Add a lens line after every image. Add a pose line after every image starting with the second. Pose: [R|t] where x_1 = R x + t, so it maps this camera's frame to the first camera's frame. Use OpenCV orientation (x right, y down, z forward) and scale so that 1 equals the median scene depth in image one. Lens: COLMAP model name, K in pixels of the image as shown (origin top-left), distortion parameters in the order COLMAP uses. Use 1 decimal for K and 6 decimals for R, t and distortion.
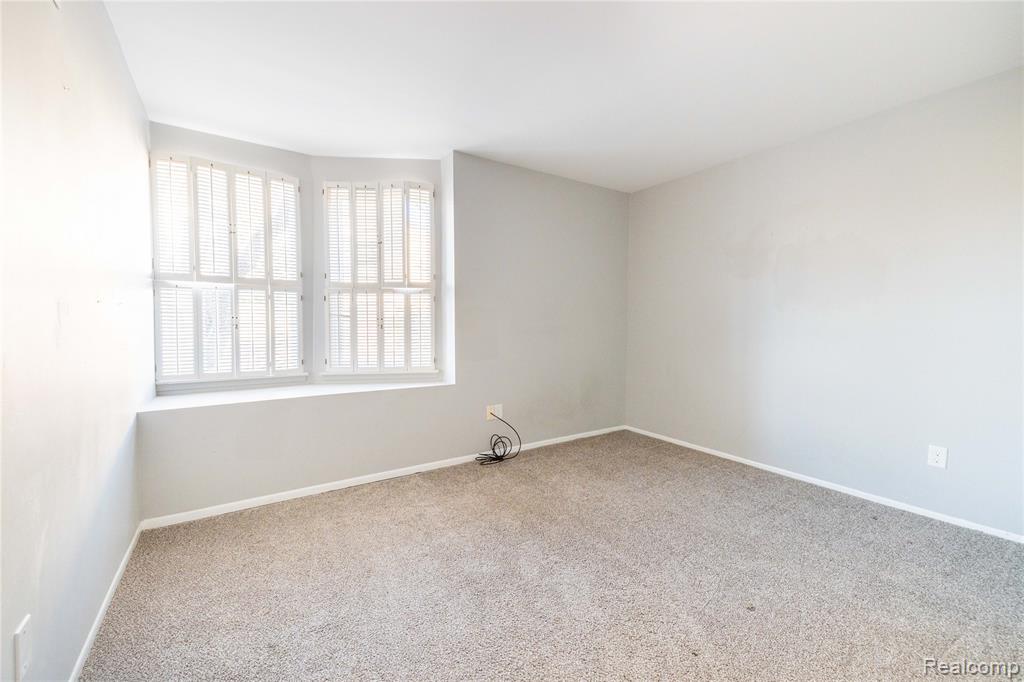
lens RADIAL K [[416.8, 0, 511.2], [0, 416.8, 338.8], [0, 0, 1]] dist [0.057820, -0.021061]
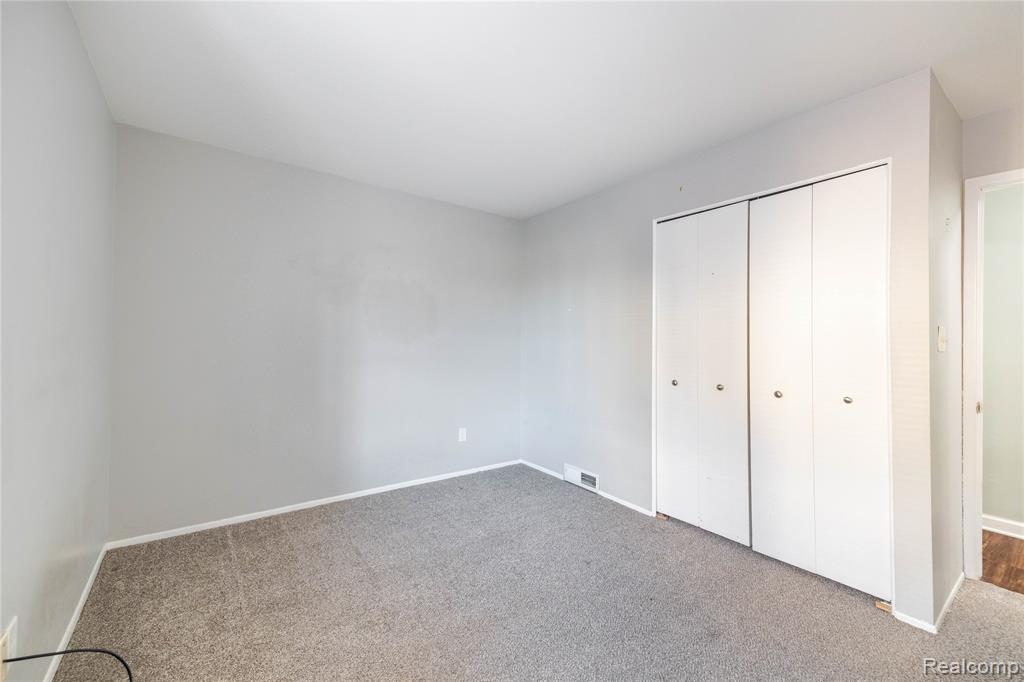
lens RADIAL K [[416.8, 0, 511.2], [0, 416.8, 338.8], [0, 0, 1]] dist [0.057820, -0.021061]
pose [[-0.071241, 0.002600, 0.997456, -0.455849], [0.020143, 0.999796, -0.001167, -0.061613], [-0.997256, 0.020009, -0.071278, 0.748190]]
